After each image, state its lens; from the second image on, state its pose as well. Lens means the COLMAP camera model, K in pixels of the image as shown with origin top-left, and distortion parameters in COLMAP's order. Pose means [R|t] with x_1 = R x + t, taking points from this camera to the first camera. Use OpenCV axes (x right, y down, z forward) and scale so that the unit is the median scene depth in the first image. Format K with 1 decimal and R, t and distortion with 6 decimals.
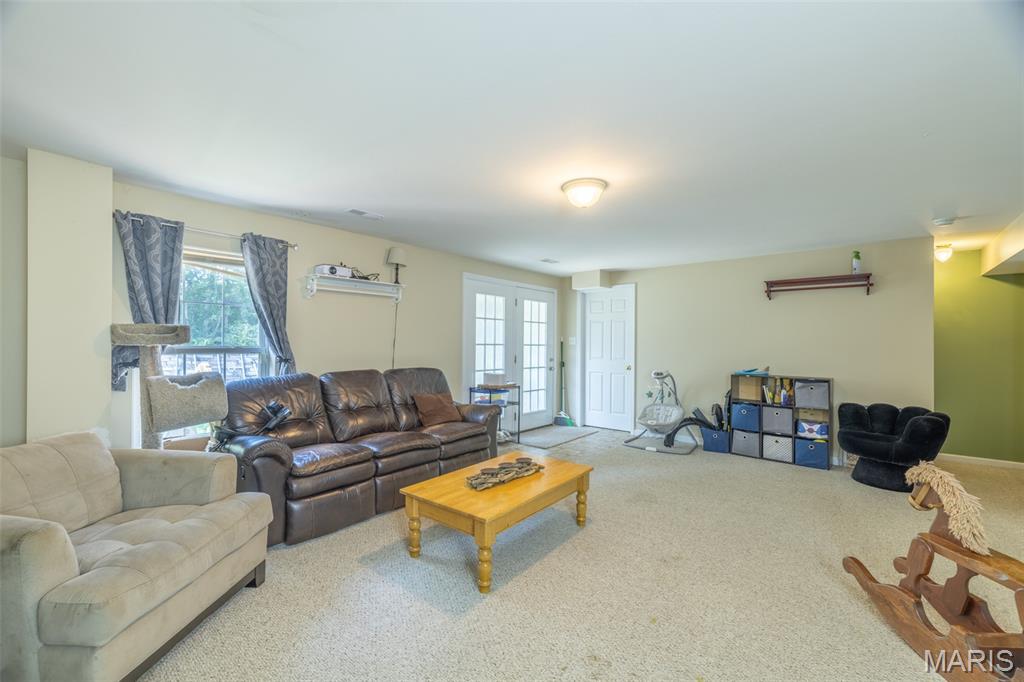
lens RADIAL K [[425.4, 0, 507.5], [0, 425.4, 341.9], [0, 0, 1]] dist [-0.000893, -0.000601]
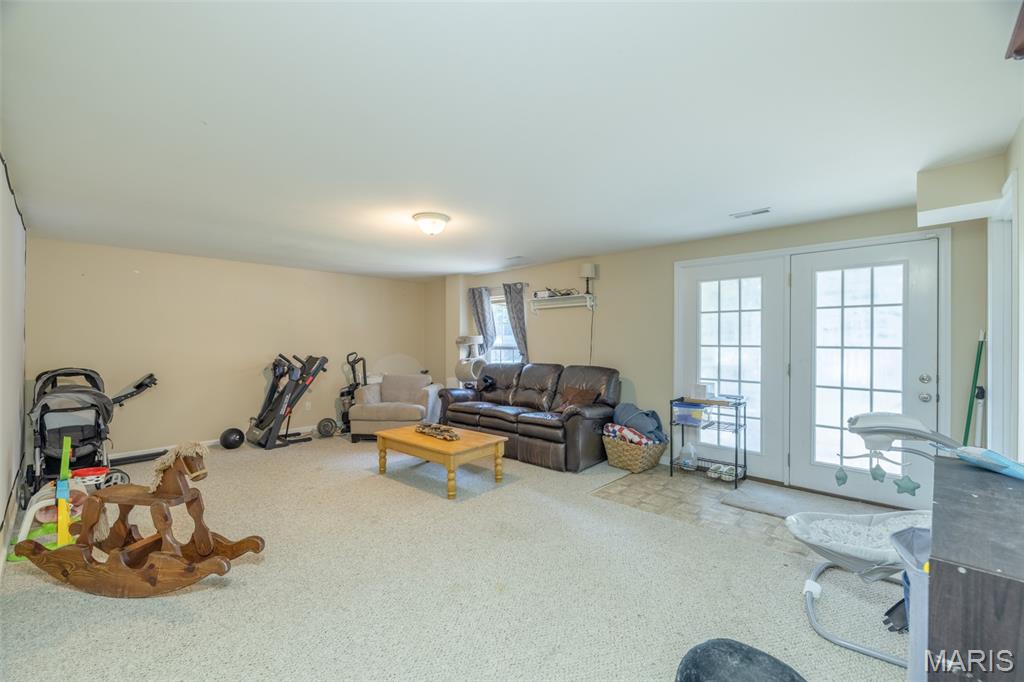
lens RADIAL K [[425.4, 0, 507.5], [0, 425.4, 341.9], [0, 0, 1]] dist [-0.000893, -0.000601]
pose [[-0.045098, -0.015371, -0.998864, 0.741872], [-0.007200, 0.999861, -0.015061, 0.012804], [0.998957, 0.006512, -0.045202, 0.672841]]
